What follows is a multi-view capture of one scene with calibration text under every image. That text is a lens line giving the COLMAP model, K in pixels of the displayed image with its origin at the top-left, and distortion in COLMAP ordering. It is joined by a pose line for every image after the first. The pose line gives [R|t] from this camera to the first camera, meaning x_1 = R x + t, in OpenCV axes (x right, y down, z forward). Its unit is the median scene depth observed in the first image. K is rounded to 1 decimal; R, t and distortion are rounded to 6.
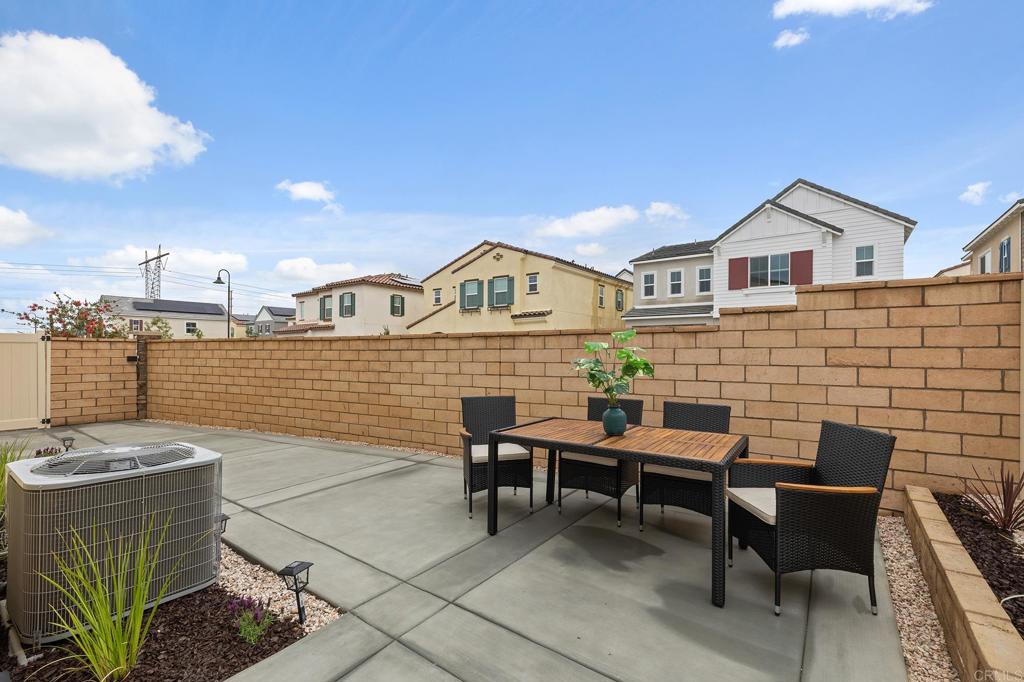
lens RADIAL K [[440.8, 0, 509.2], [0, 440.8, 350.0], [0, 0, 1]] dist [-0.000664, 0.000049]
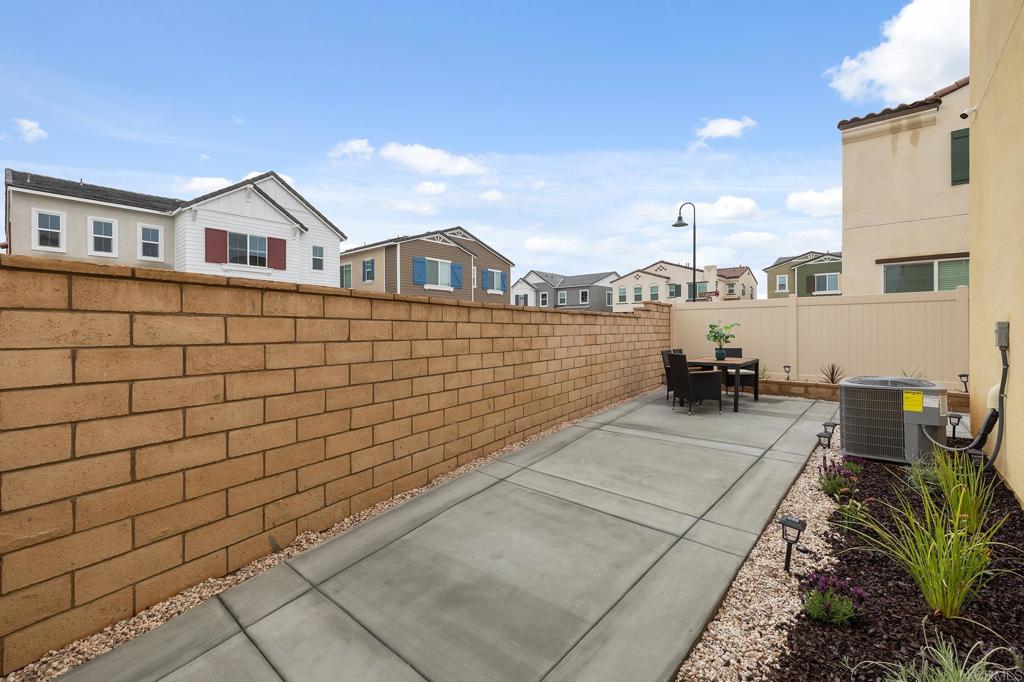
lens RADIAL K [[440.8, 0, 507.2], [0, 440.8, 331.1], [0, 0, 1]] dist [-0.000664, 0.000049]
pose [[0.079694, -0.002176, 0.996817, -0.404181], [-0.000810, 0.999997, 0.002248, 0.004329], [-0.996819, -0.000987, 0.079692, 0.349914]]
